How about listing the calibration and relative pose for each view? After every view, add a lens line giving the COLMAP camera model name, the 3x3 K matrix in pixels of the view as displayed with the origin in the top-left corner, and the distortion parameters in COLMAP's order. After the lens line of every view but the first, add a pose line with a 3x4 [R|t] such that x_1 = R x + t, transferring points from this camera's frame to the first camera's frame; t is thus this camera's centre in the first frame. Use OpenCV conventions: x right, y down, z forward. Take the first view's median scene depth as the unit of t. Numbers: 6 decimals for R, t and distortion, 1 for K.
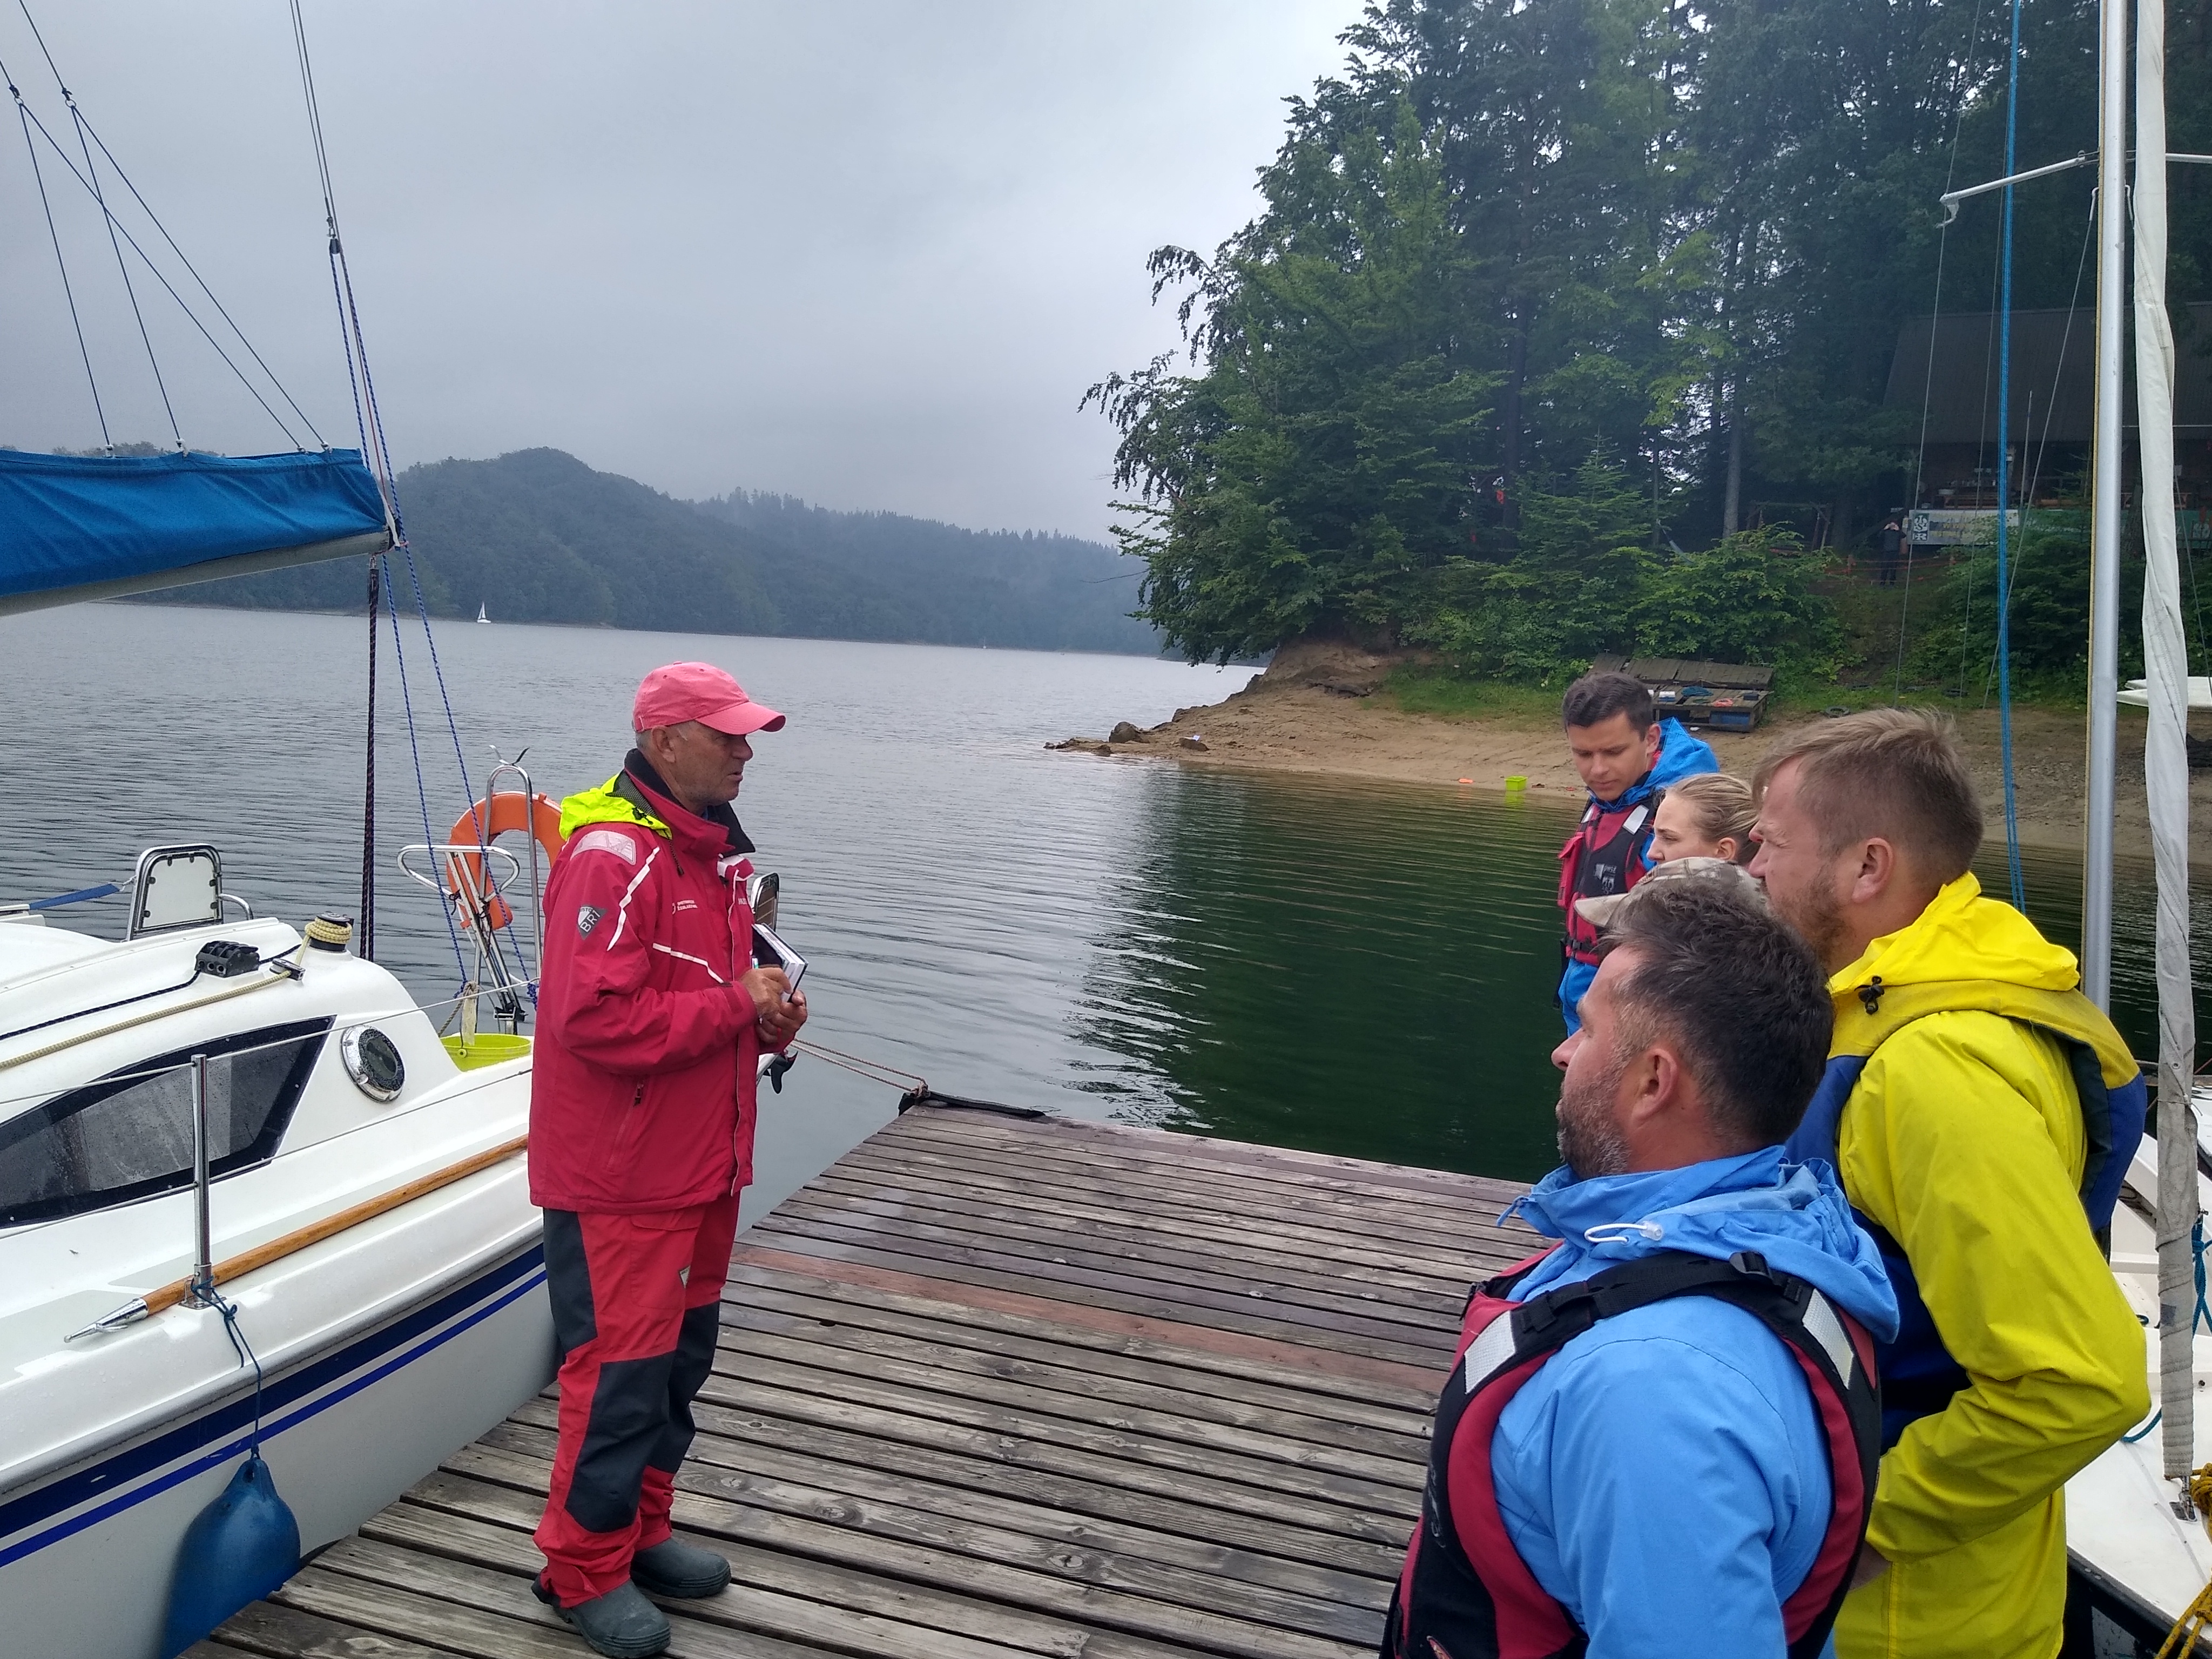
lens RADIAL K [[1789.6, 0, 1106.0], [0, 1789.6, 829.5], [0, 0, 1]] dist [0.077338, -0.125674]
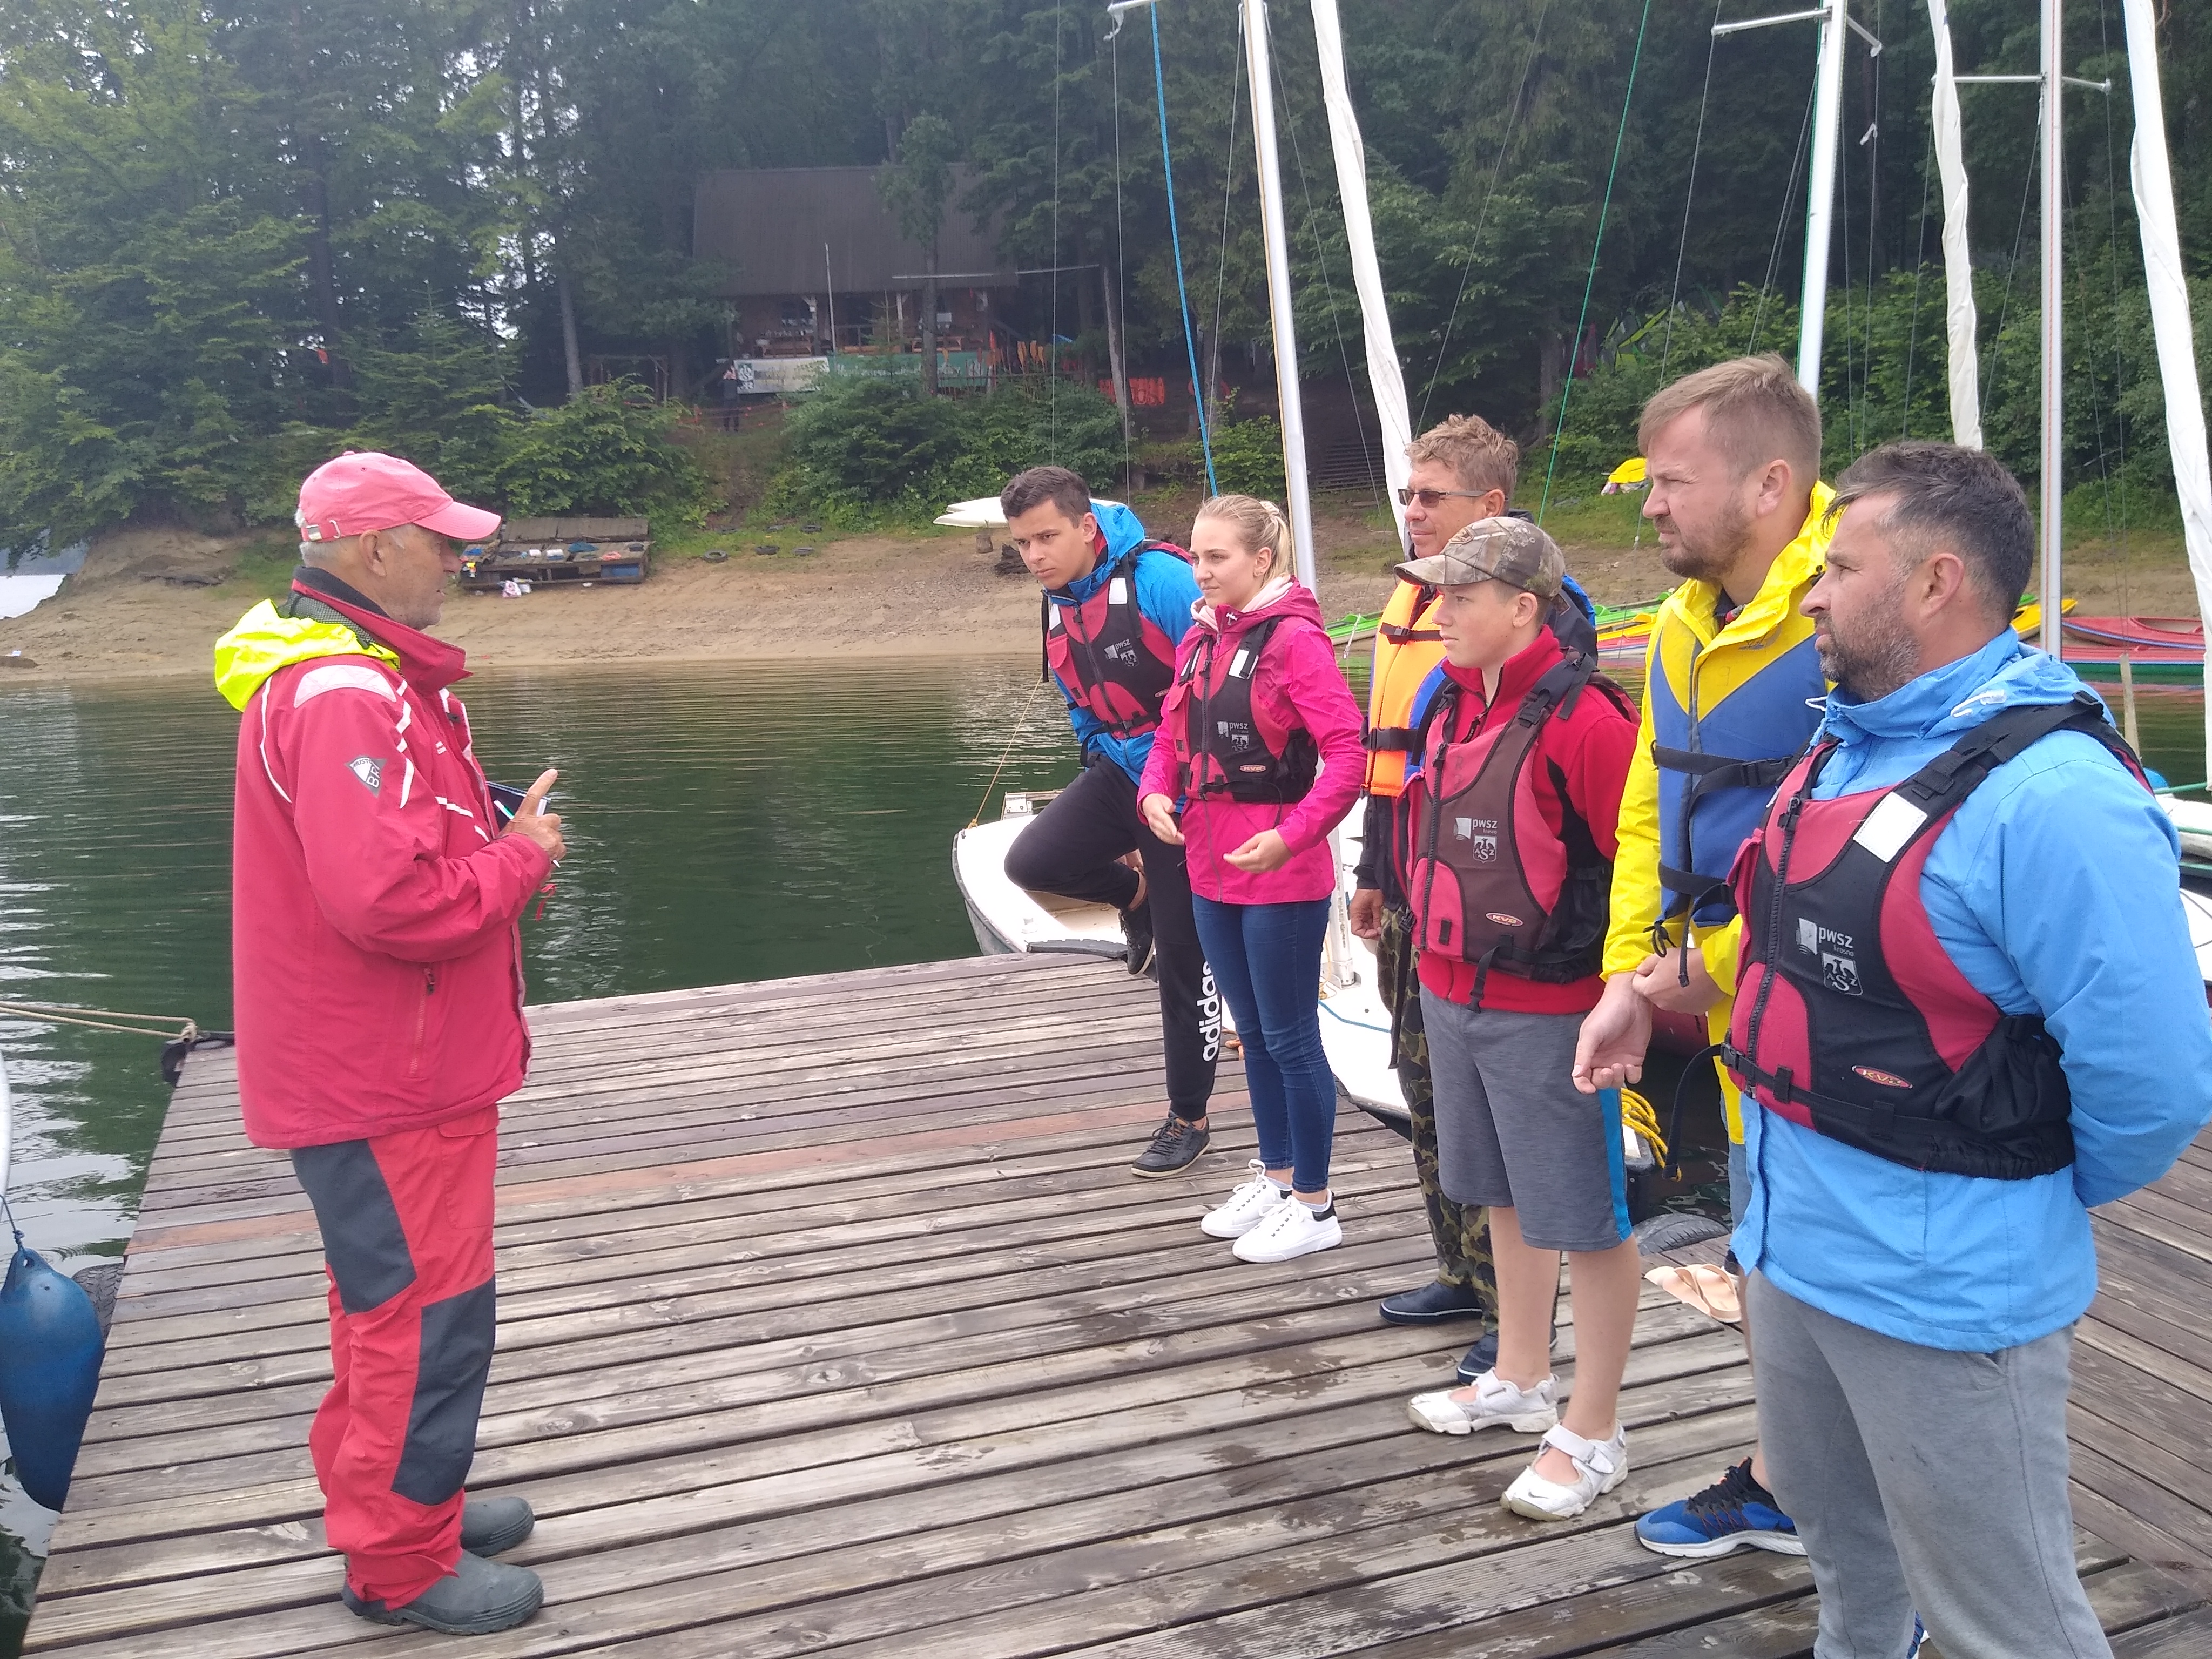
lens RADIAL K [[1760.7, 0, 1106.0], [0, 1760.7, 829.5], [0, 0, 1]] dist [0.132085, -0.194480]
pose [[0.820636, -0.181416, 0.541890, -0.343615], [0.138279, 0.983130, 0.119726, 0.018475], [-0.554469, -0.023319, 0.831878, 0.113334]]
